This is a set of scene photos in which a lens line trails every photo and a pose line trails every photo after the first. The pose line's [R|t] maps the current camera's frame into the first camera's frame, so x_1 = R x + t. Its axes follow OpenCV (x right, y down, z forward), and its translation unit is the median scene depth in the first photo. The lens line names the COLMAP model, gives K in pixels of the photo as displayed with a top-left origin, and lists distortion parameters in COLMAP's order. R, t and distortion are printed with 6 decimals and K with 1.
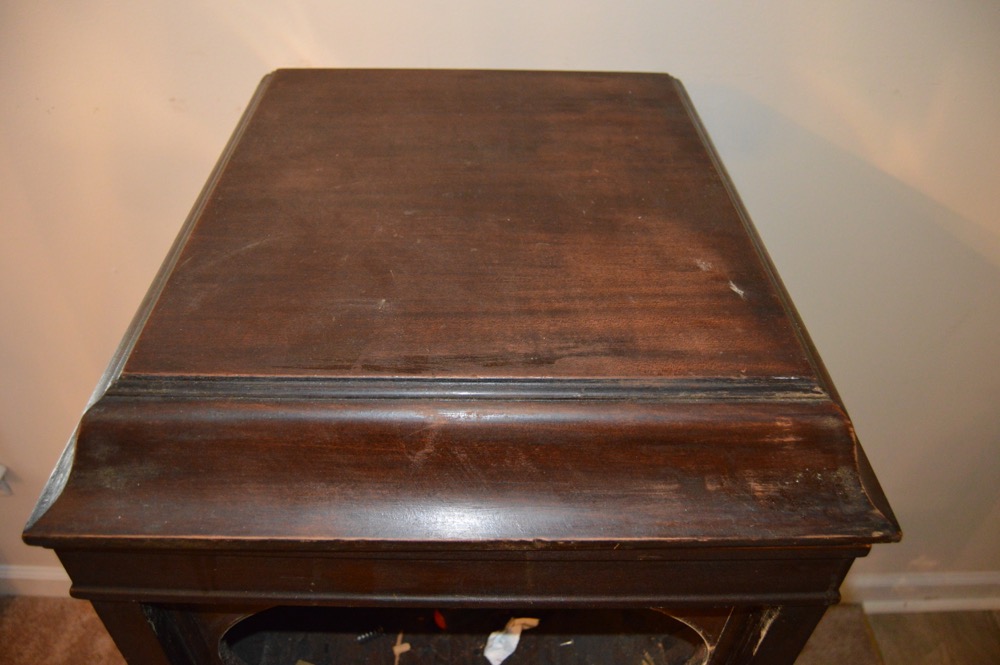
lens RADIAL K [[776.8, 0, 500.0], [0, 776.8, 332.5], [0, 0, 1]] dist [-0.091817, 0.039969]
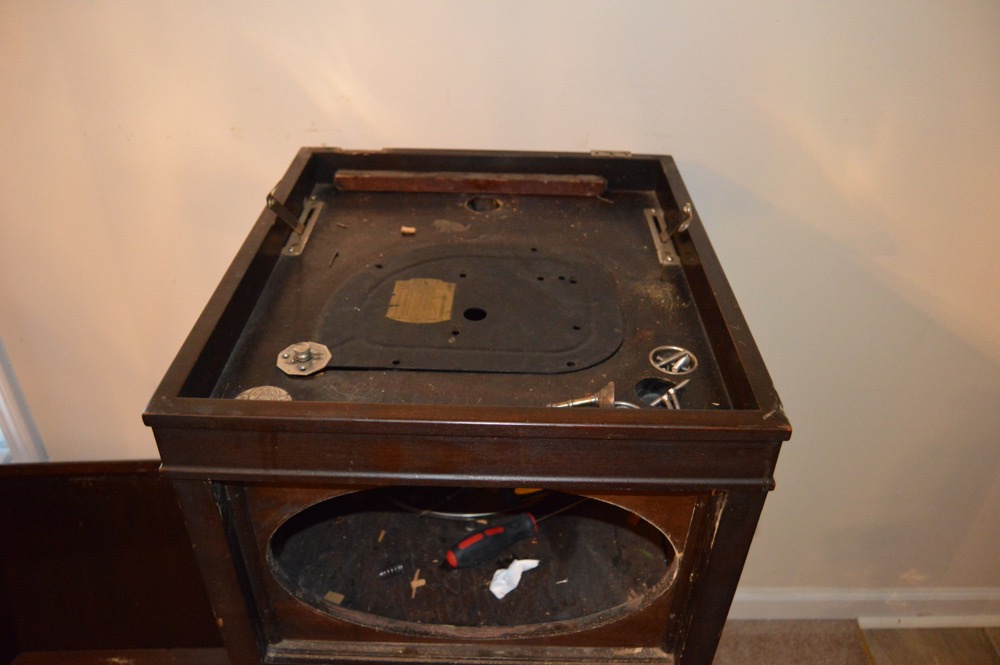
lens RADIAL K [[776.8, 0, 500.0], [0, 776.8, 332.5], [0, 0, 1]] dist [-0.091817, 0.039969]
pose [[0.999753, 0.004053, -0.021870, 0.017892], [-0.006144, 0.995324, -0.096393, 0.148435], [0.021377, 0.096504, 0.995103, -0.182244]]
